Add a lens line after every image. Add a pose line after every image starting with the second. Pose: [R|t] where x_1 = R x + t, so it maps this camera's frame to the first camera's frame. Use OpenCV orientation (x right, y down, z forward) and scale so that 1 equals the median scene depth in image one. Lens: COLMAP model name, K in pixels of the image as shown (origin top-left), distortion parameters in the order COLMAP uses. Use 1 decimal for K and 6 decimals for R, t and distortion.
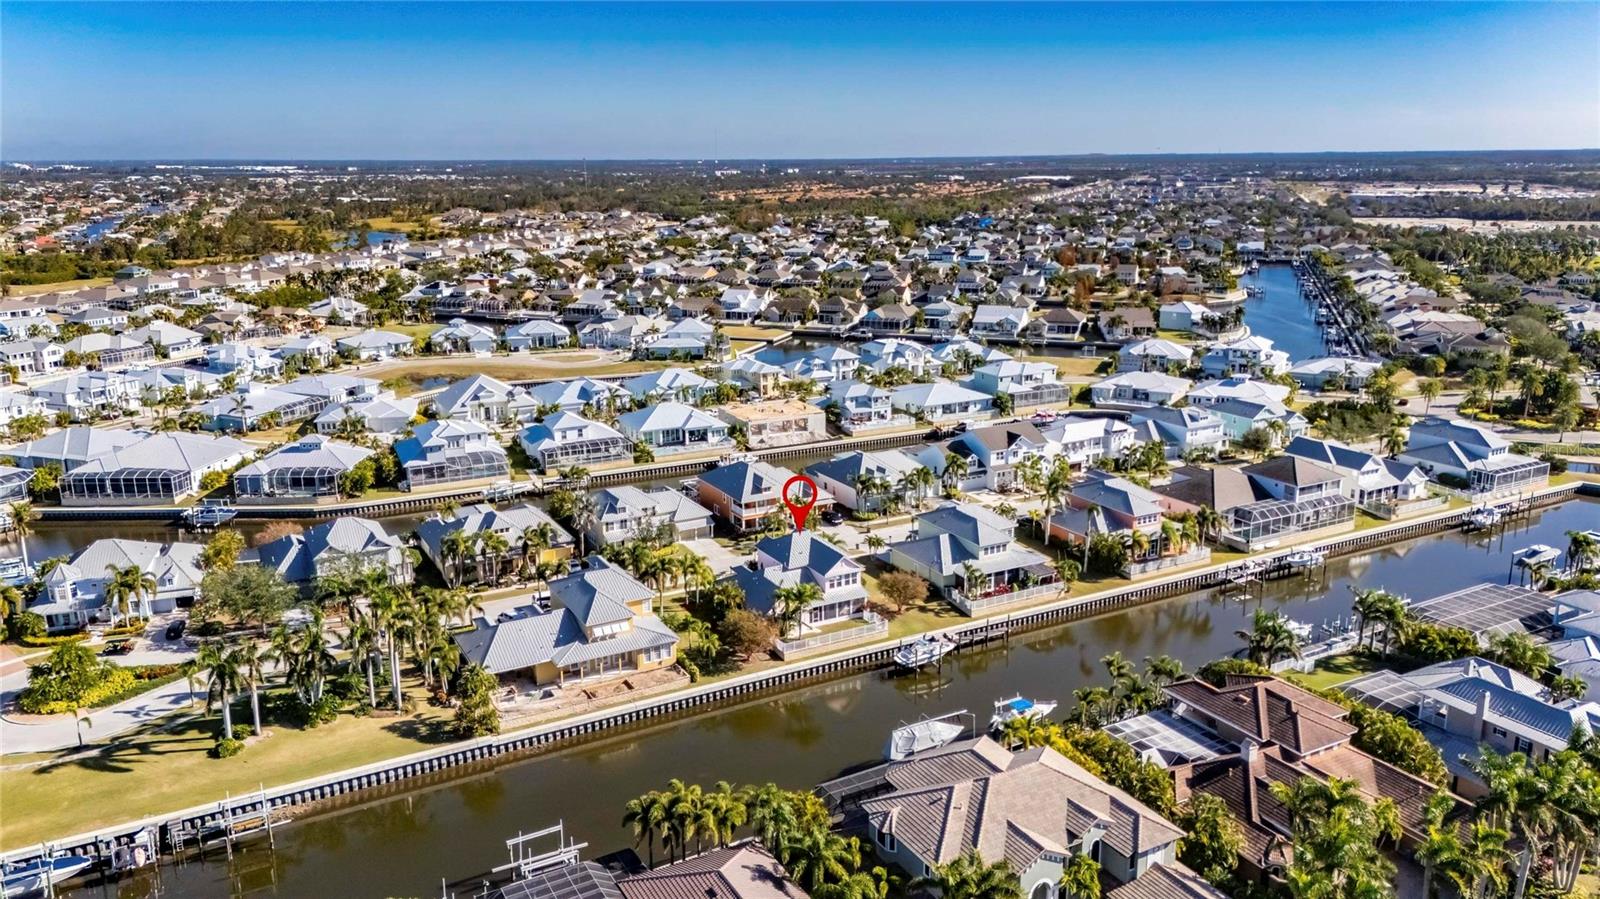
lens RADIAL K [[1169.1, 0, 810.4], [0, 1169.1, 443.9], [0, 0, 1]] dist [0.062893, -0.057314]
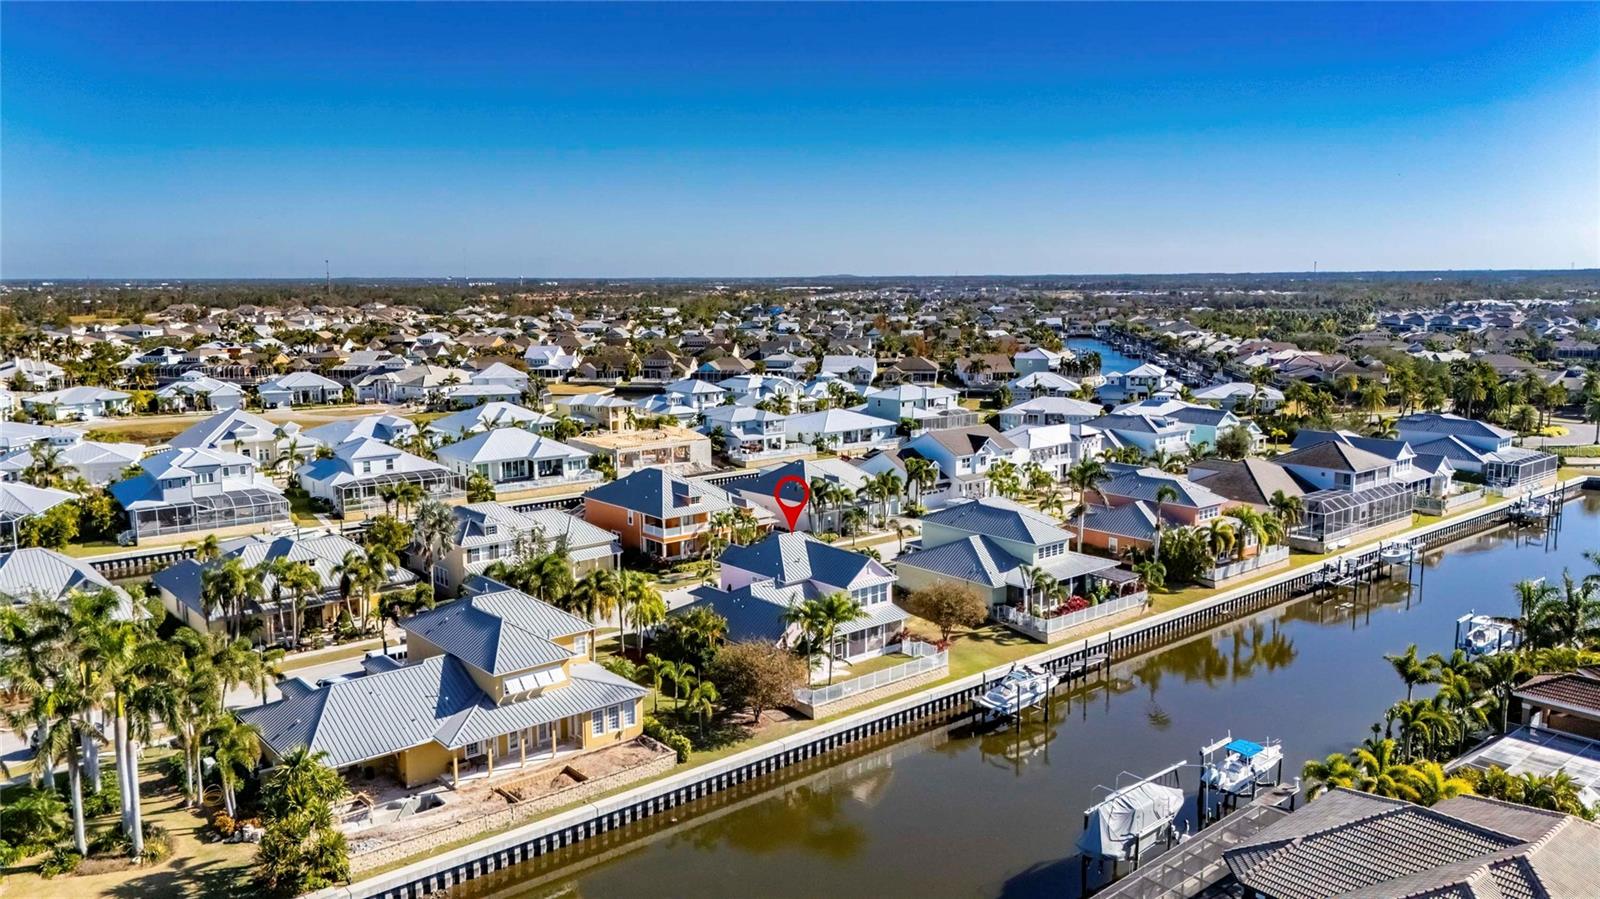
lens RADIAL K [[1169.1, 0, 809.2], [0, 1169.1, 453.5], [0, 0, 1]] dist [0.062893, -0.057314]
pose [[0.979148, -0.028474, 0.201141, -0.118844], [0.046683, 0.995168, -0.086374, 0.080506], [-0.197709, 0.093963, 0.975747, 0.309615]]
